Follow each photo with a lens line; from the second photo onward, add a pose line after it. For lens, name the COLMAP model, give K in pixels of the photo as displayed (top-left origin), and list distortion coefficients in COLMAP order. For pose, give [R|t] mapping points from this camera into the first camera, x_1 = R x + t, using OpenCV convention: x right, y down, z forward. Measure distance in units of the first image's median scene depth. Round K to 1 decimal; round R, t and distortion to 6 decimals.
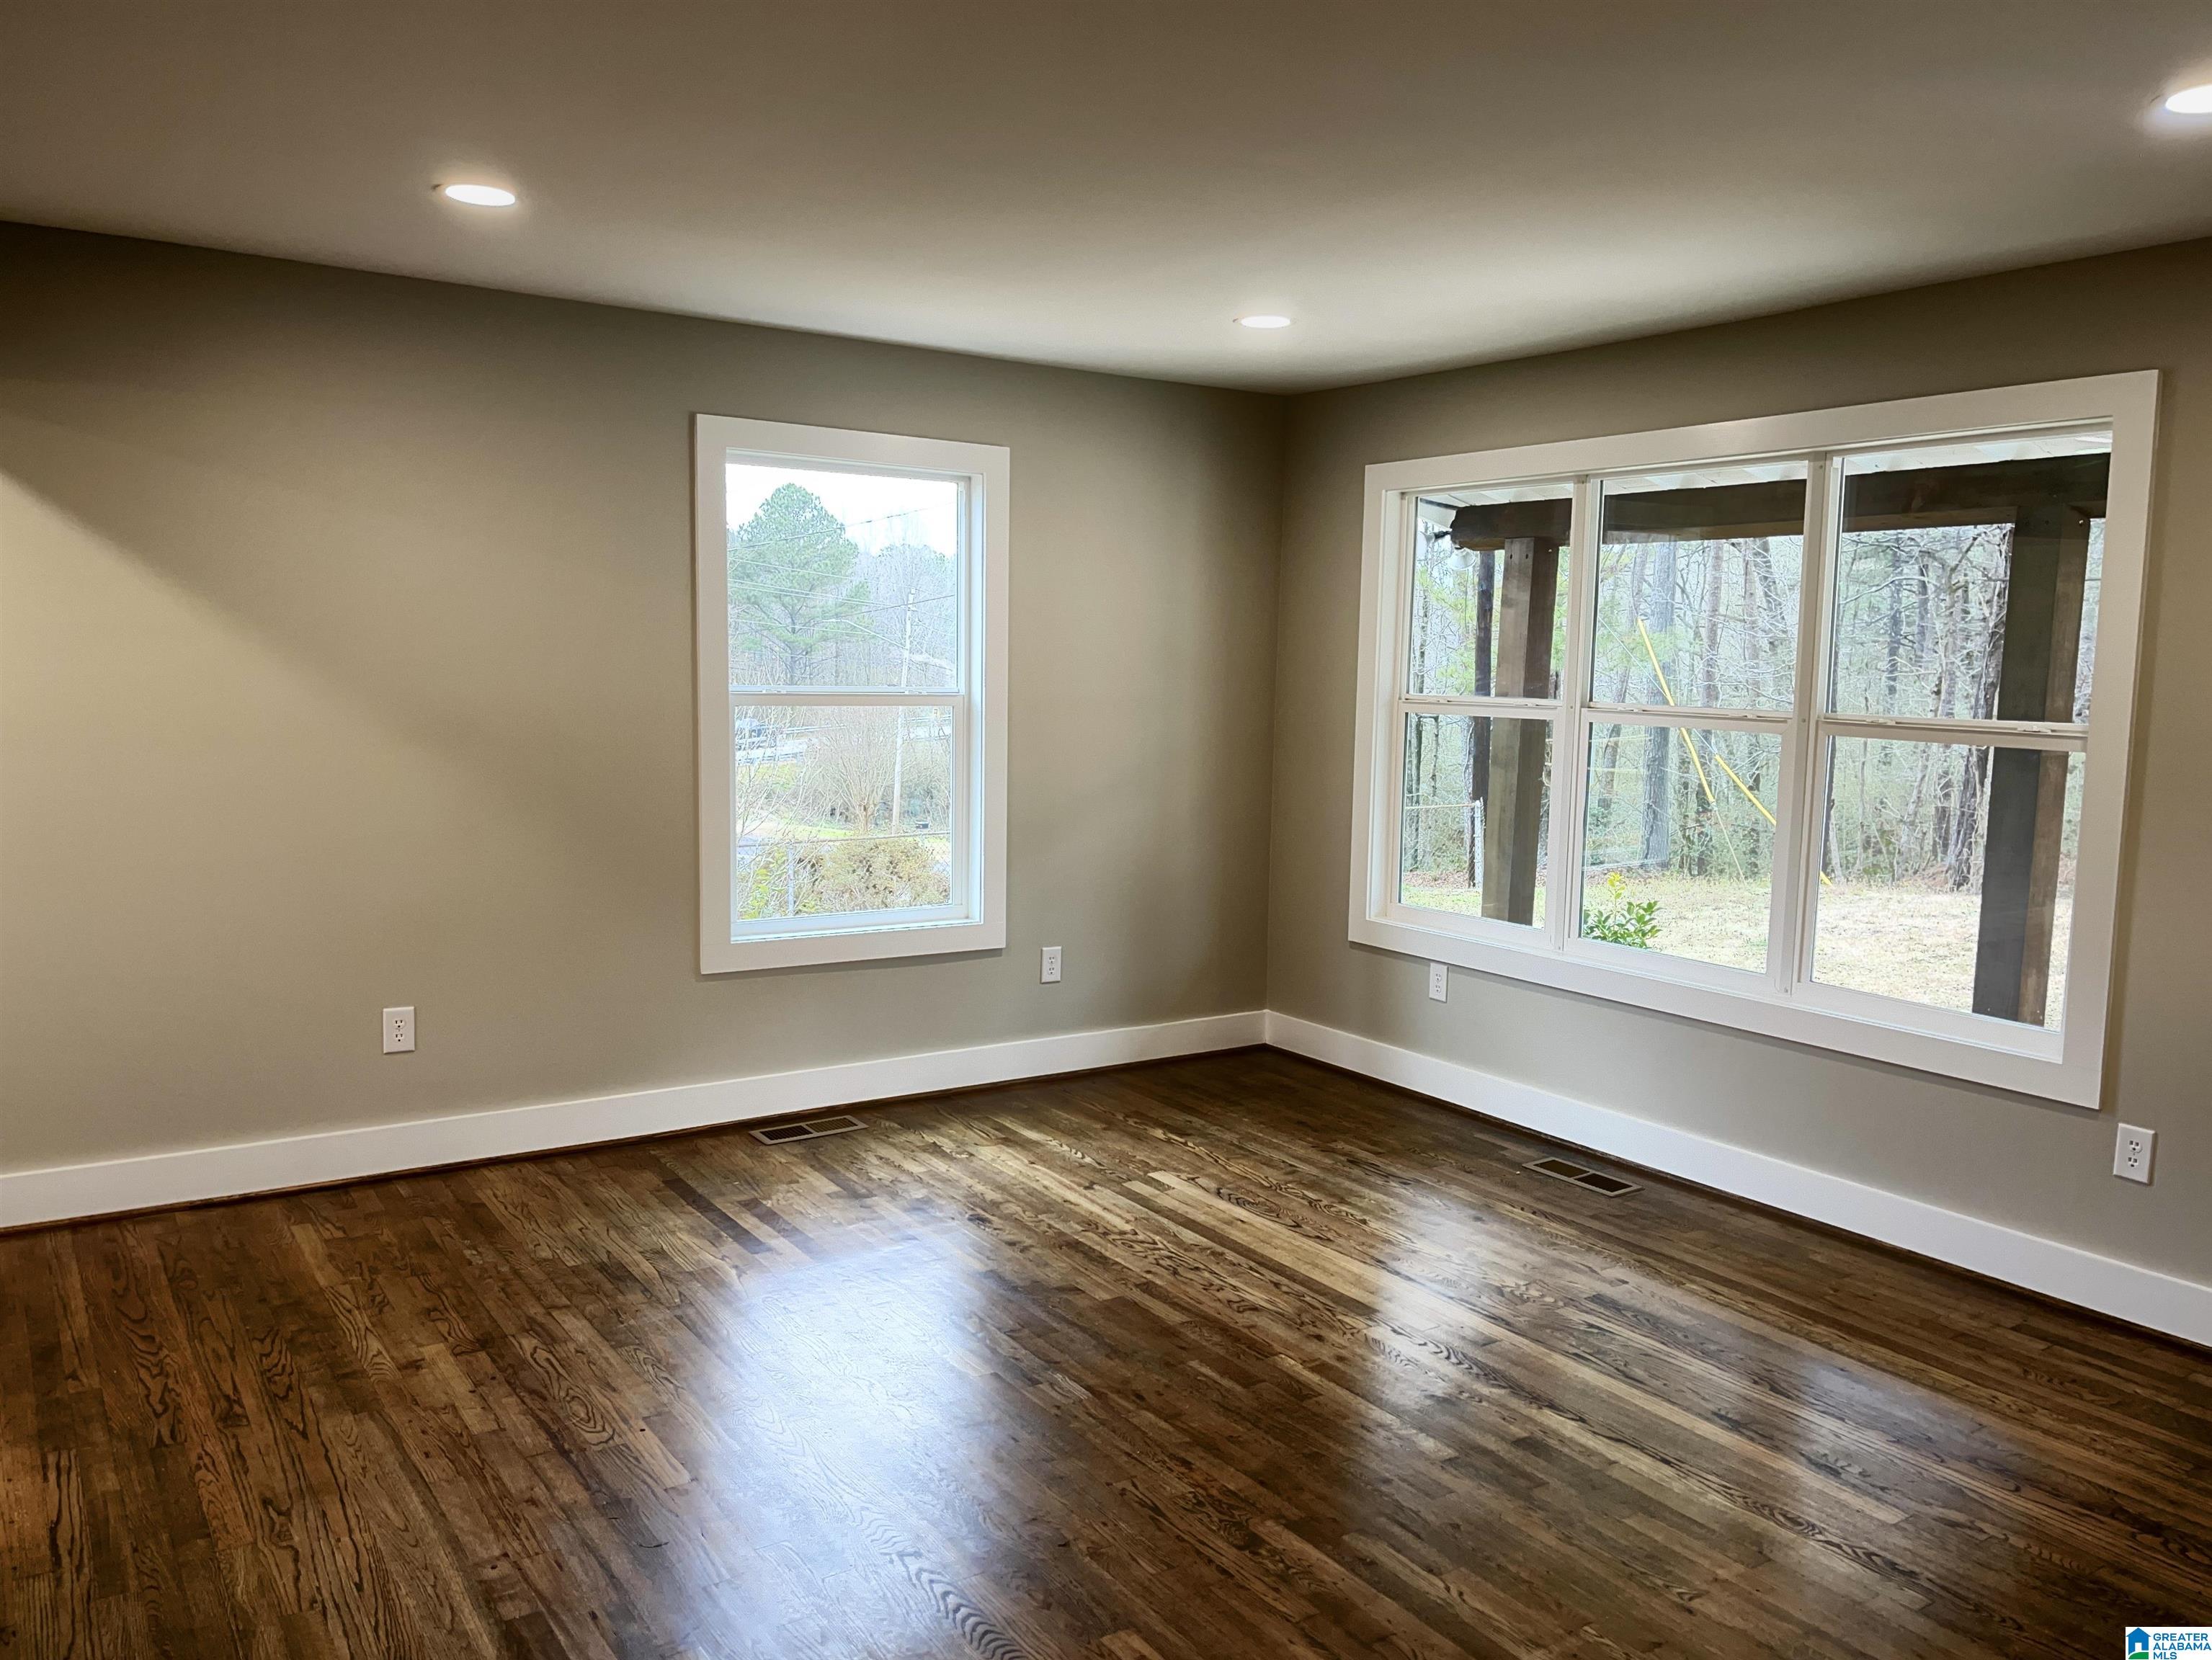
lens RADIAL K [[1698.2, 0, 1118.4], [0, 1698.2, 827.0], [0, 0, 1]] dist [0.024125, -0.002854]
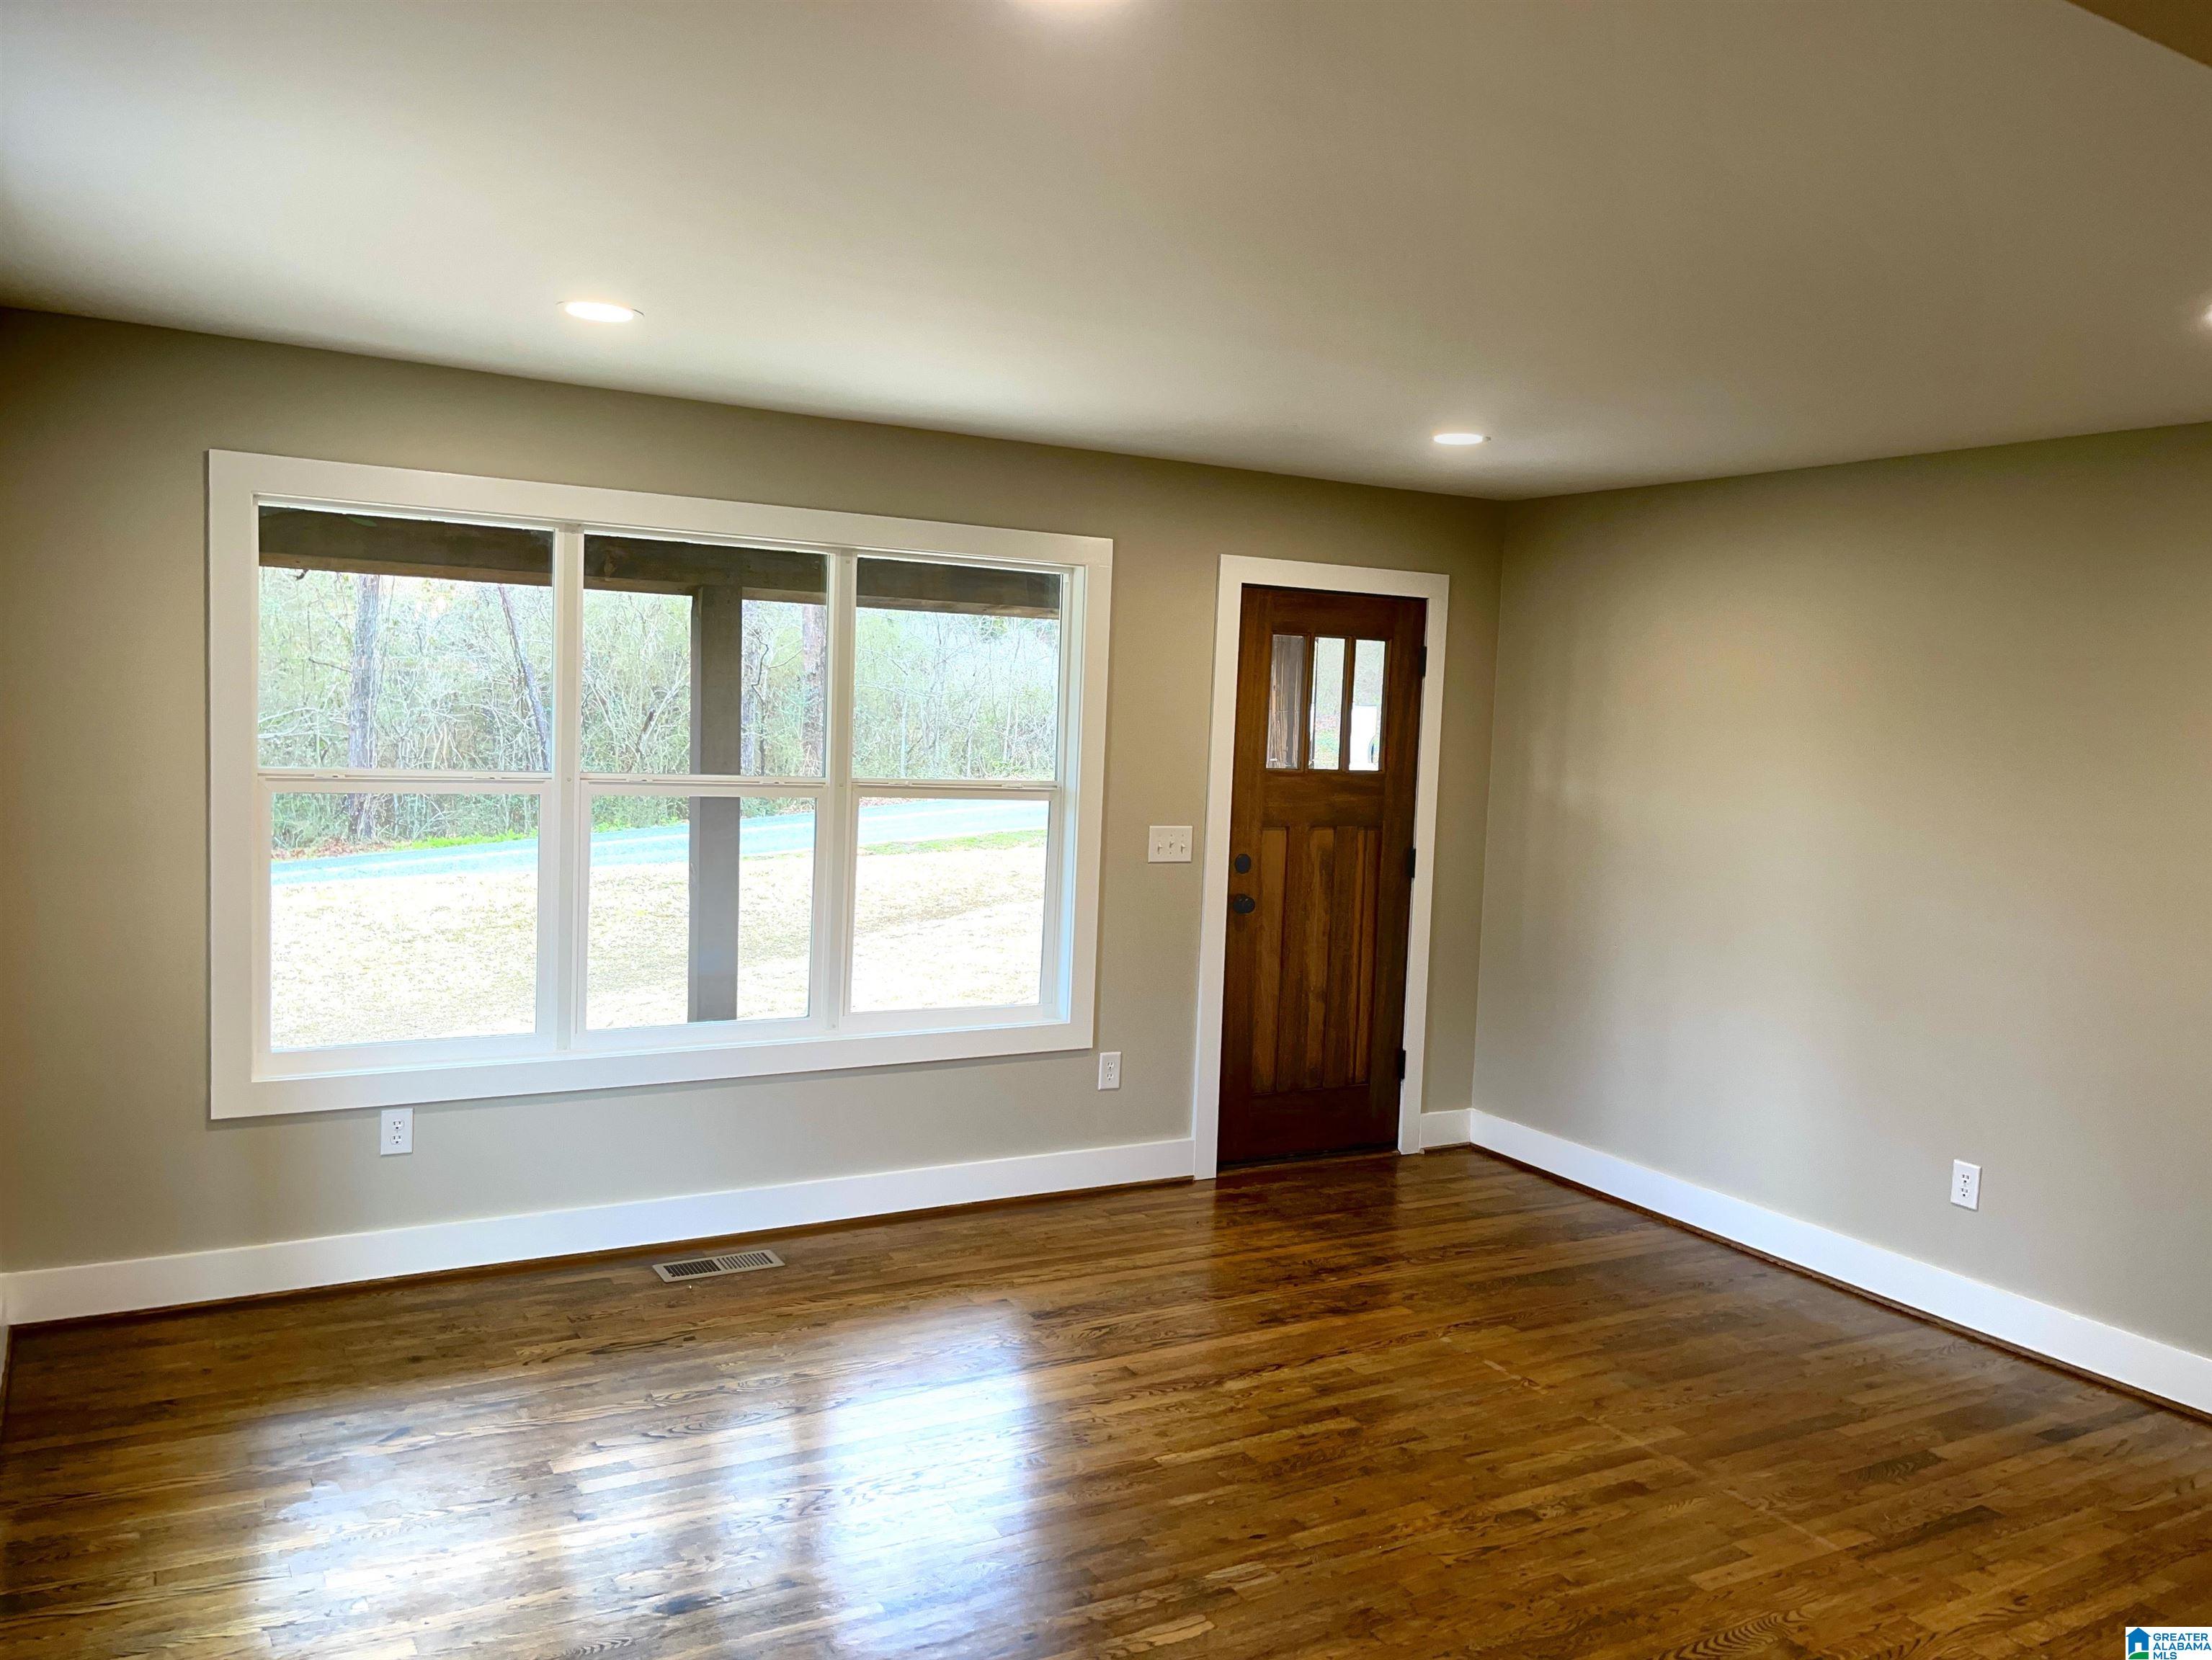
lens RADIAL K [[1698.2, 0, 1118.4], [0, 1698.2, 827.0], [0, 0, 1]] dist [0.024125, -0.002854]
pose [[0.067801, -0.093459, 0.993312, -0.691789], [0.064623, 0.993924, 0.089106, -0.120469], [-0.995604, 0.058149, 0.073429, 0.737995]]
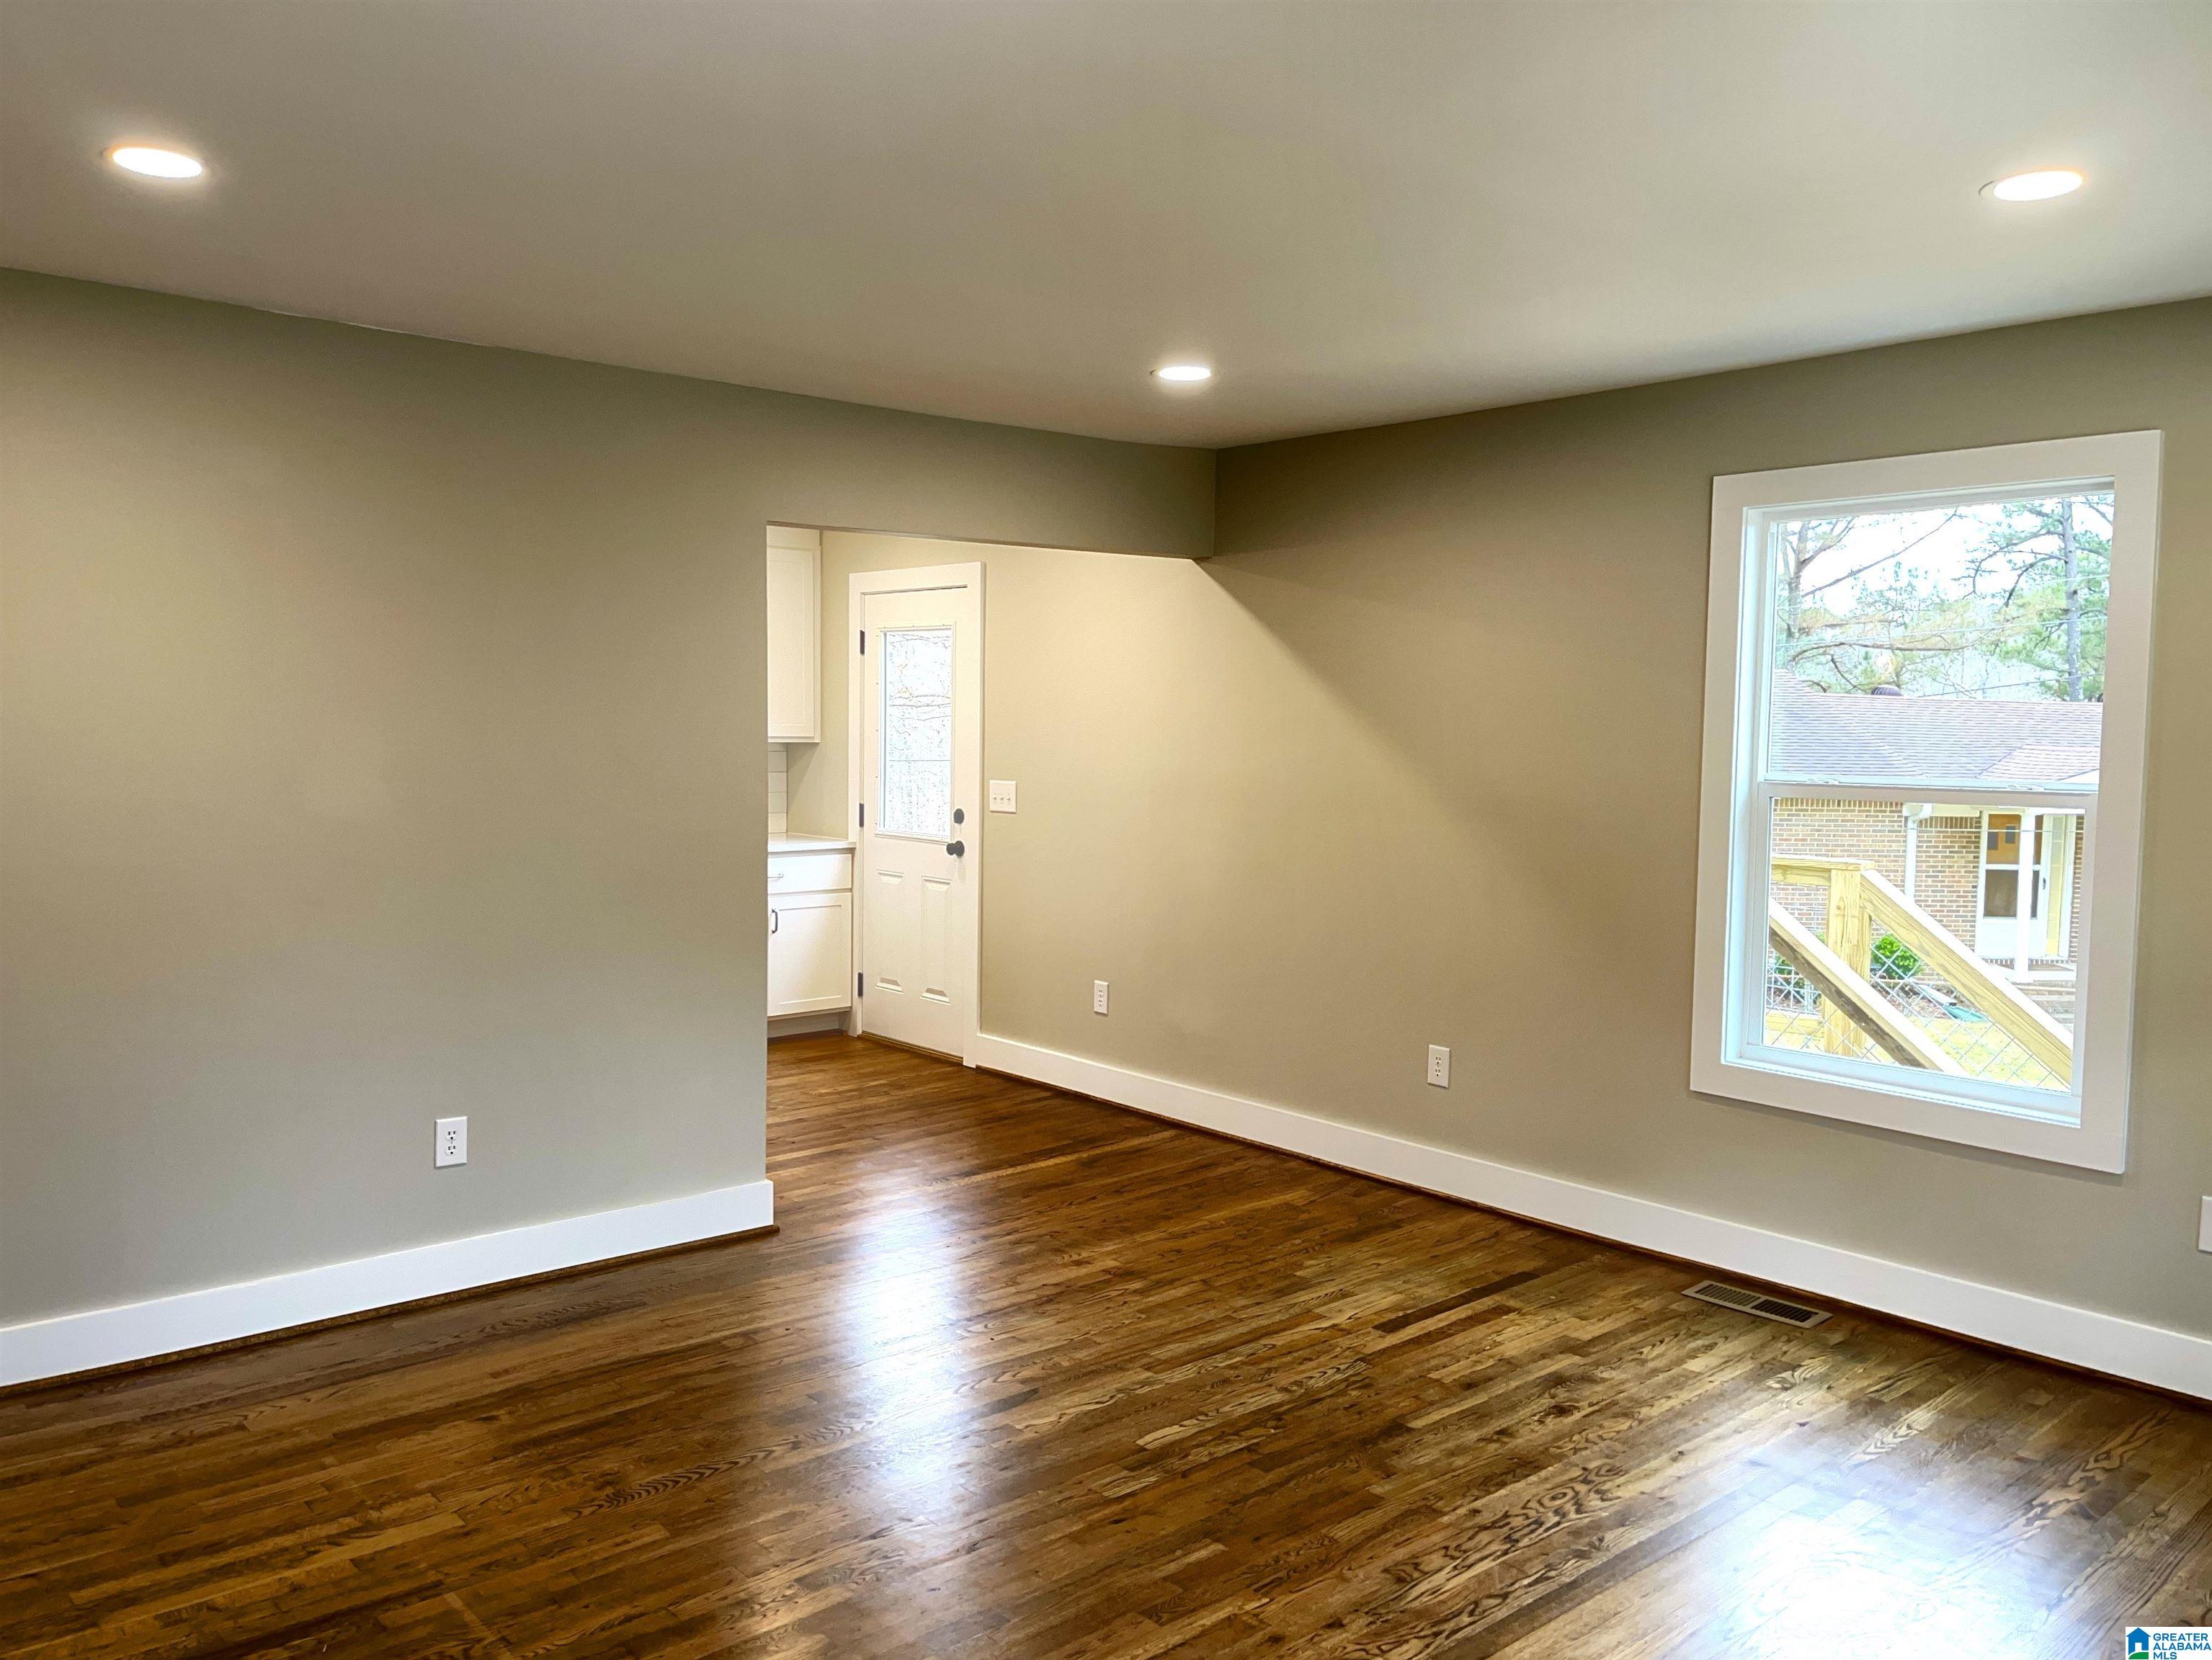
lens RADIAL K [[1707.0, 0, 1106.0], [0, 1707.0, 830.0], [0, 0, 1]] dist [0.109803, -0.120075]
pose [[0.118743, 0.044362, -0.991933, 0.696212], [-0.111280, 0.993302, 0.031102, -0.049887], [0.986669, 0.106690, 0.122885, 0.628901]]
